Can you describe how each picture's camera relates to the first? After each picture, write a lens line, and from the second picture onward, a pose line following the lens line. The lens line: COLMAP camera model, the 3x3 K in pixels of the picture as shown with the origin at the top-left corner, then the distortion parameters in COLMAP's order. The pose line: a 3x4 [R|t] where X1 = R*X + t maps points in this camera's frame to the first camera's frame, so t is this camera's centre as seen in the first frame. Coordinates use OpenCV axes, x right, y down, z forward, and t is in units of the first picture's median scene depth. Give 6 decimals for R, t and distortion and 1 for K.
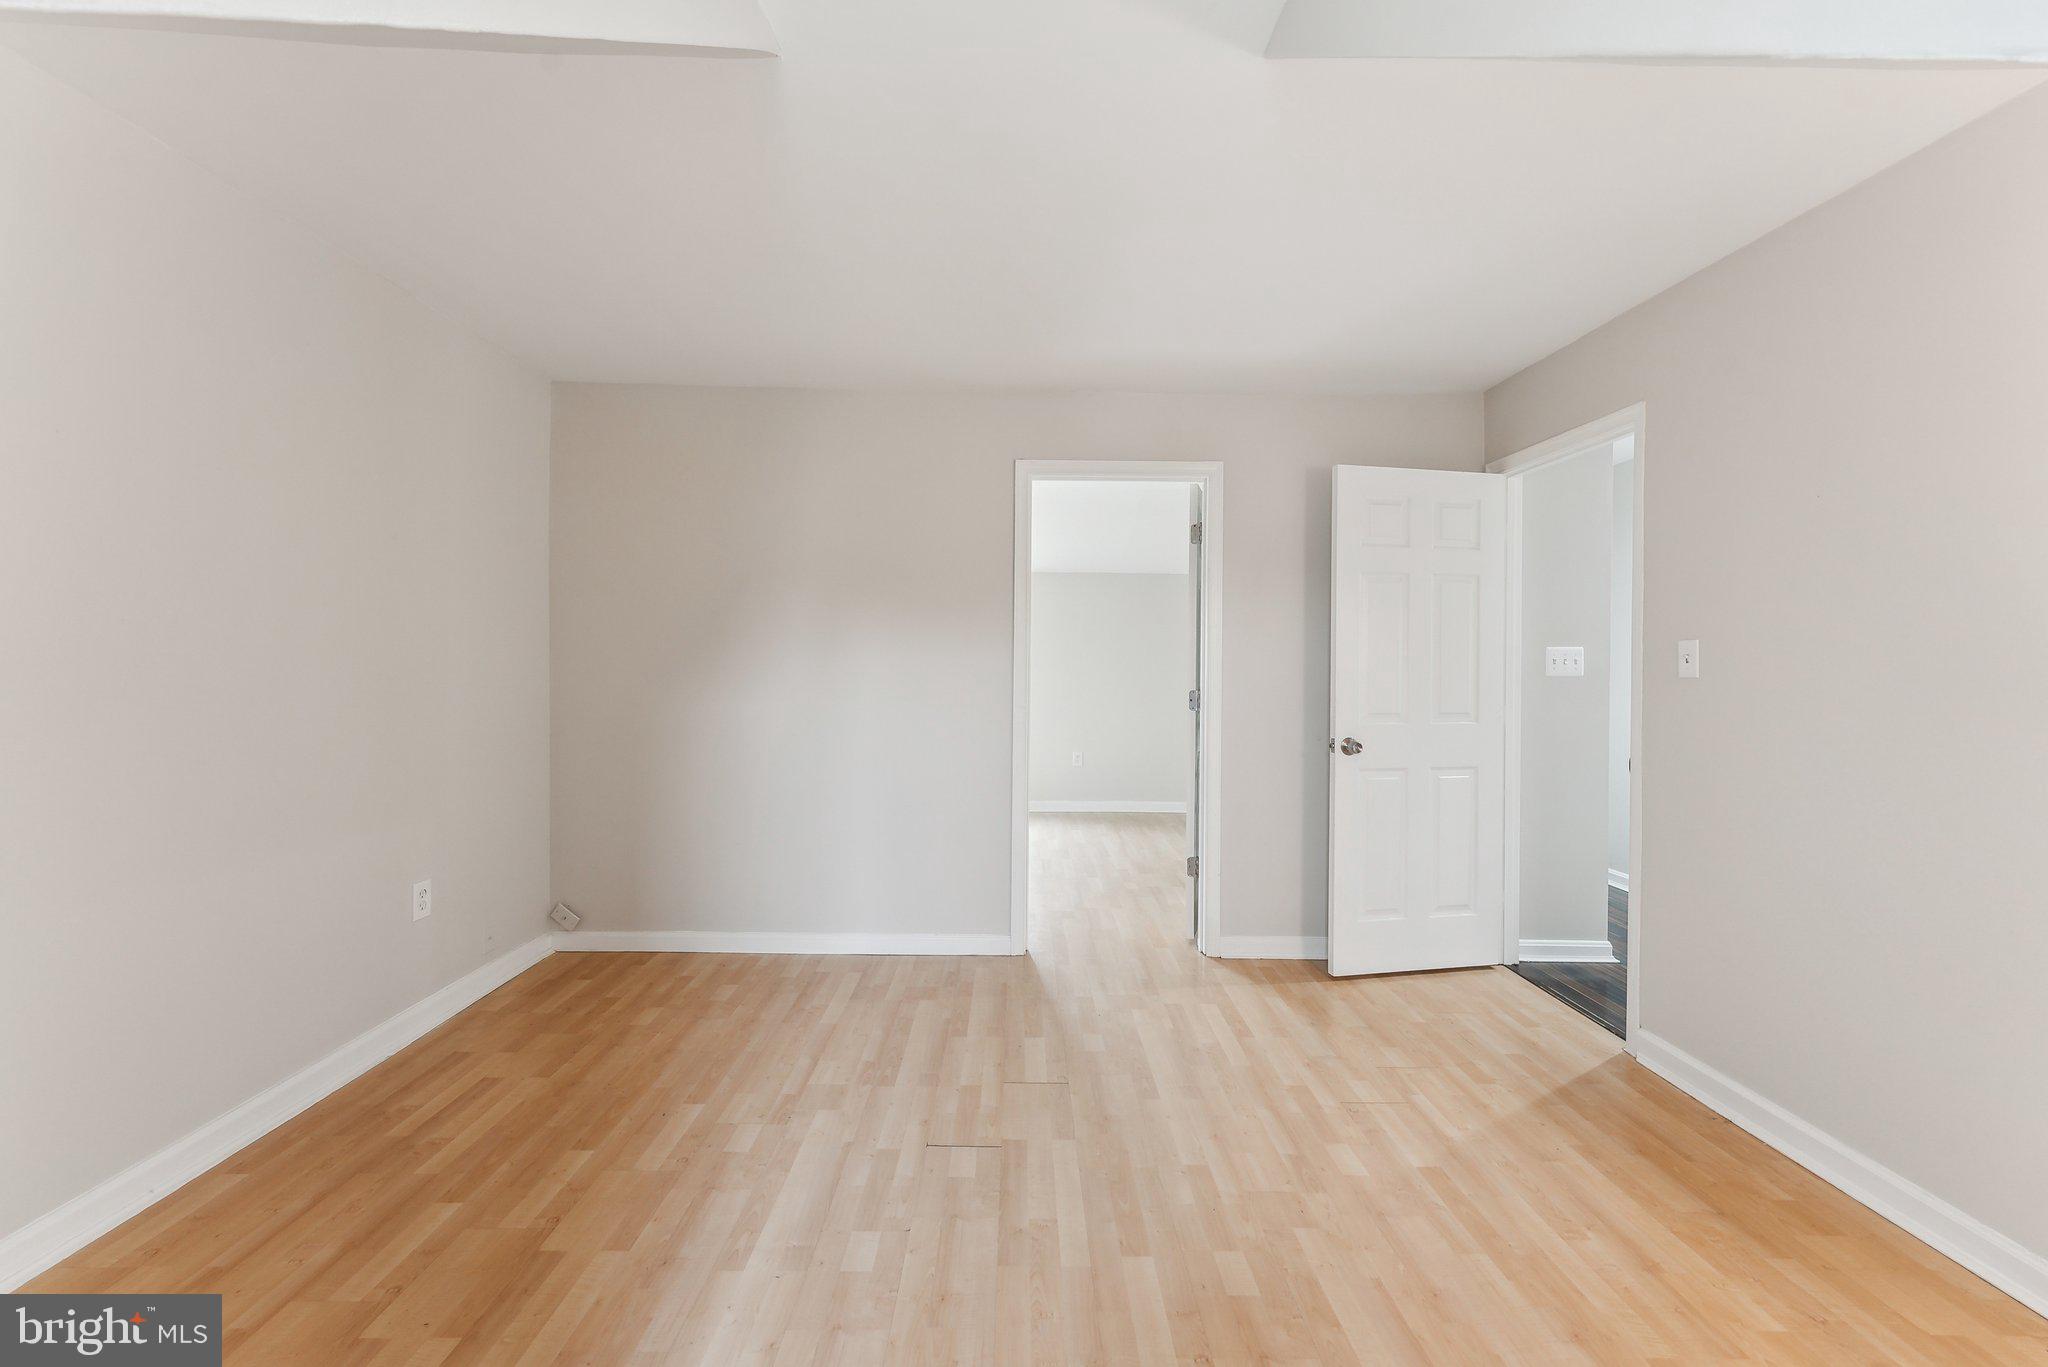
lens RADIAL K [[824.0, 0, 1022.1], [0, 824.0, 690.4], [0, 0, 1]] dist [0.002694, -0.000296]
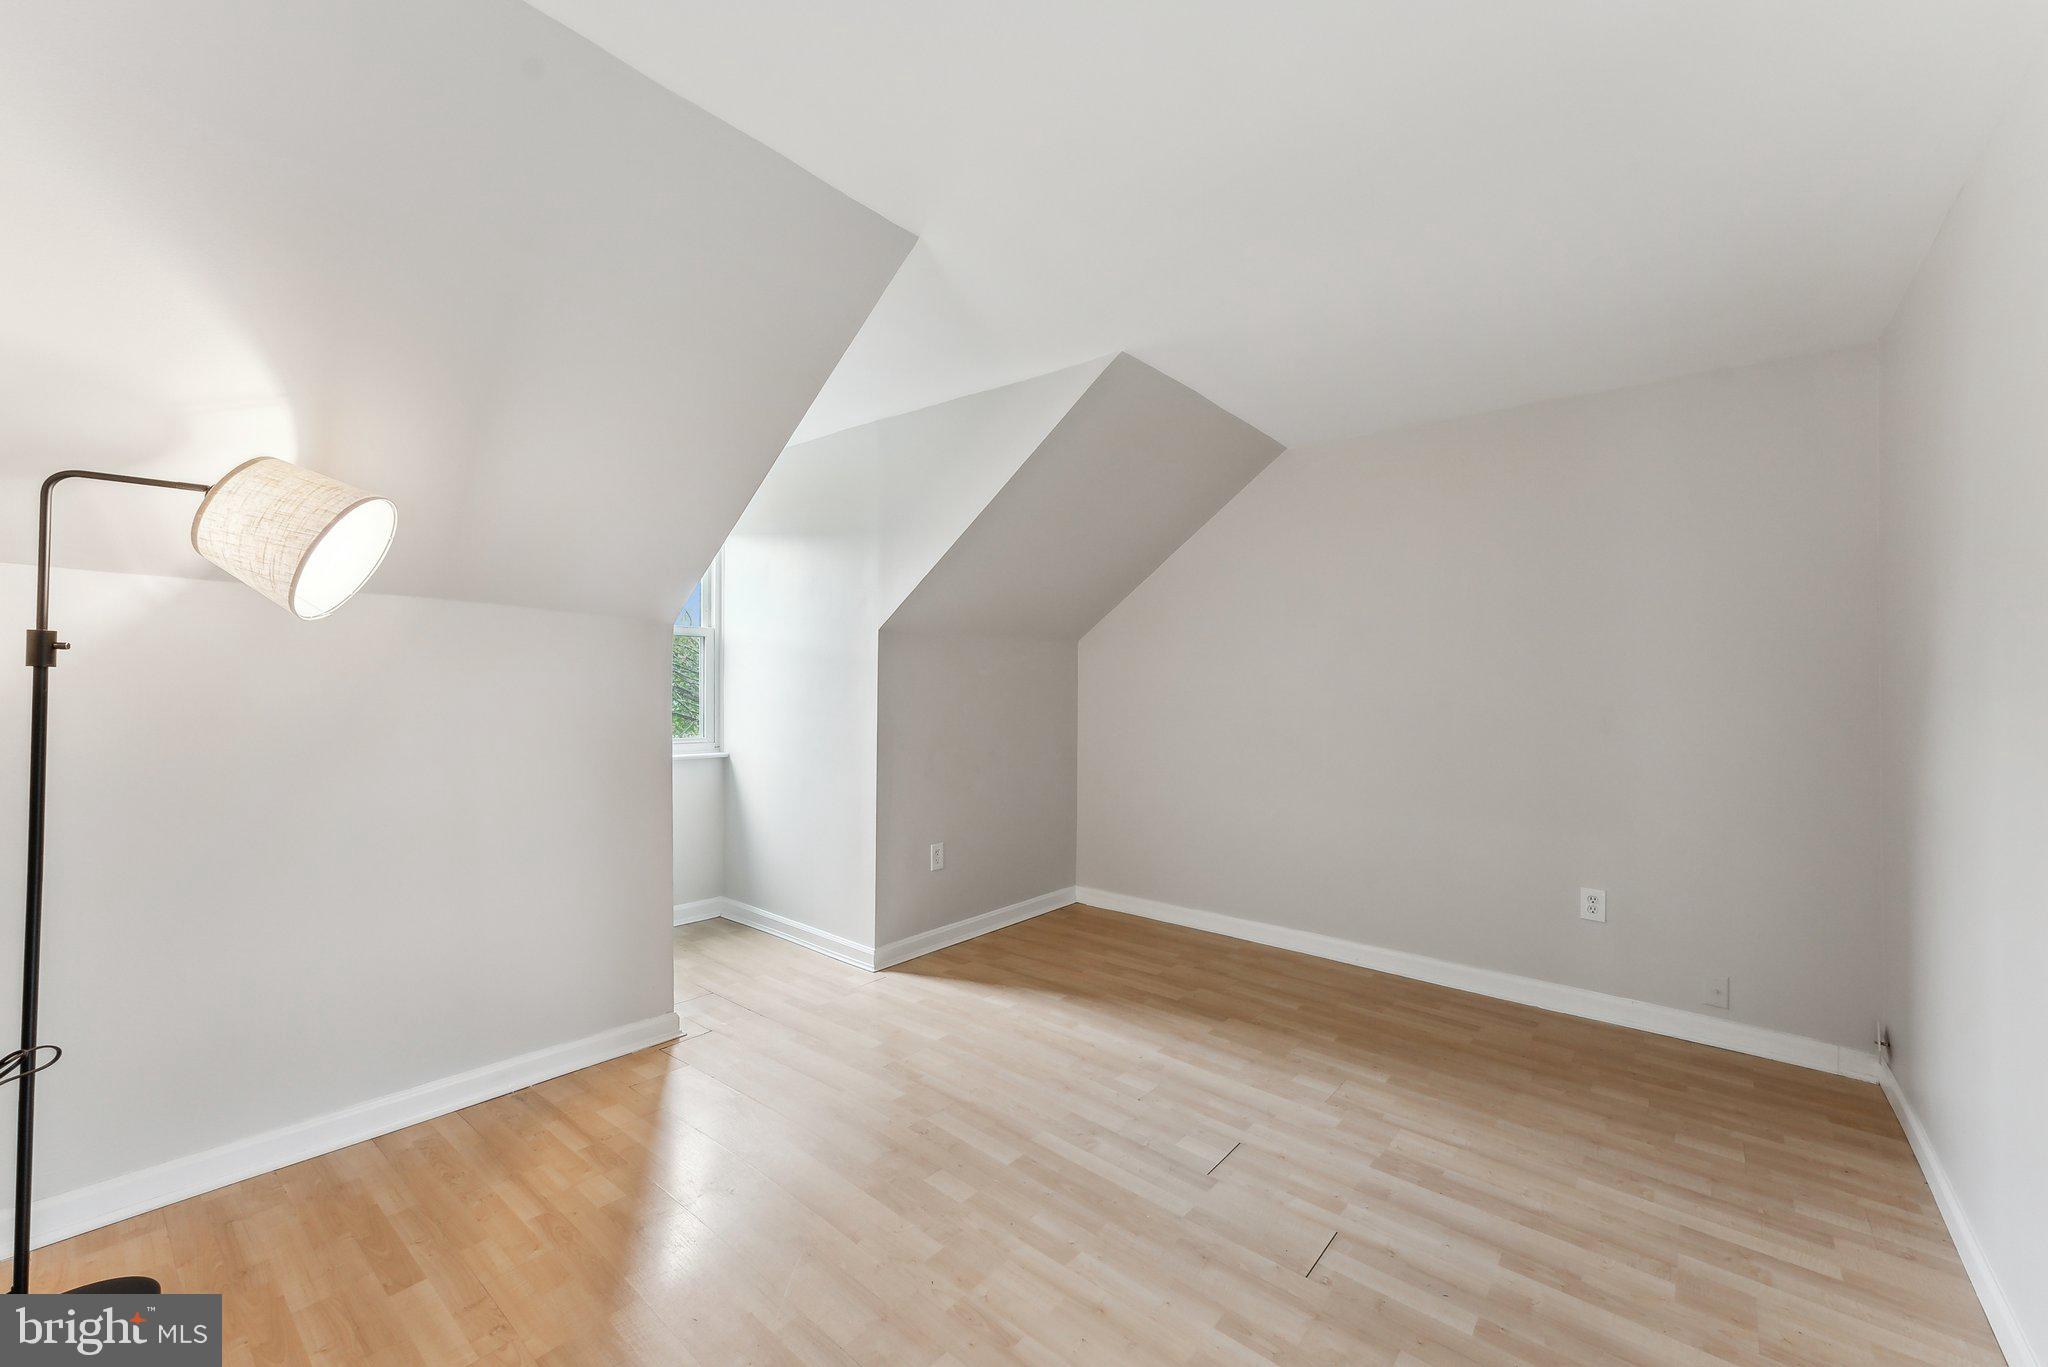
lens RADIAL K [[824.0, 0, 1022.1], [0, 824.0, 690.4], [0, 0, 1]] dist [0.002694, -0.000296]
pose [[-0.650145, -0.016583, -0.759629, 0.739401], [-0.044176, 0.998896, 0.016002, -0.035196], [0.758525, 0.043961, -0.650160, 1.202444]]
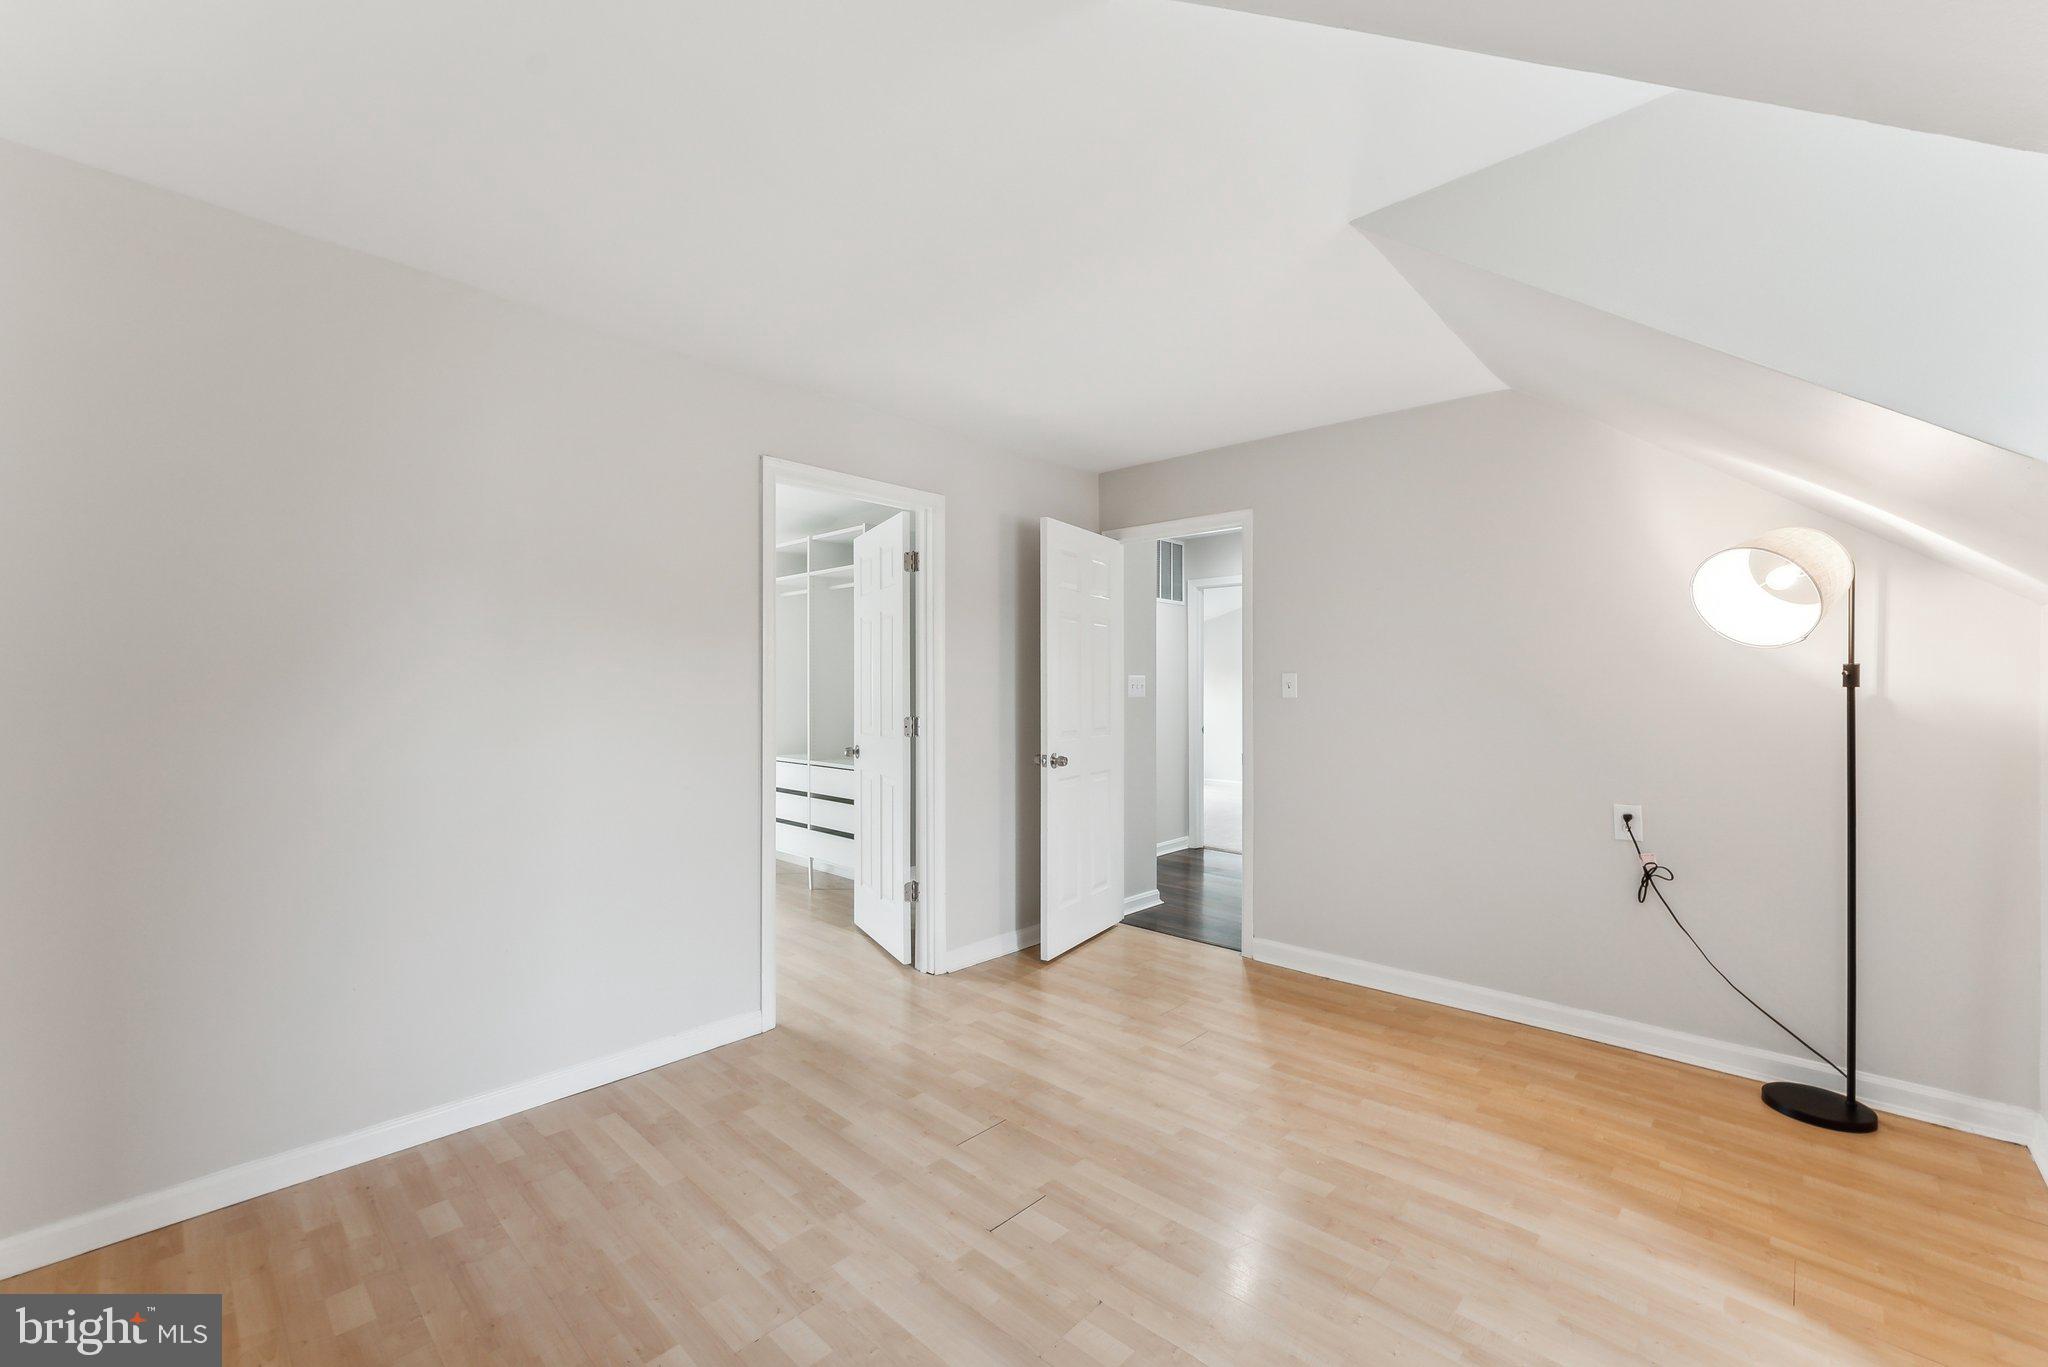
lens RADIAL K [[824.0, 0, 1022.1], [0, 824.0, 690.4], [0, 0, 1]] dist [0.002694, -0.000296]
pose [[0.697016, -0.010924, 0.716972, -0.604621], [0.028436, 0.999519, -0.012415, -0.023330], [-0.716491, 0.029041, 0.696991, 0.270775]]
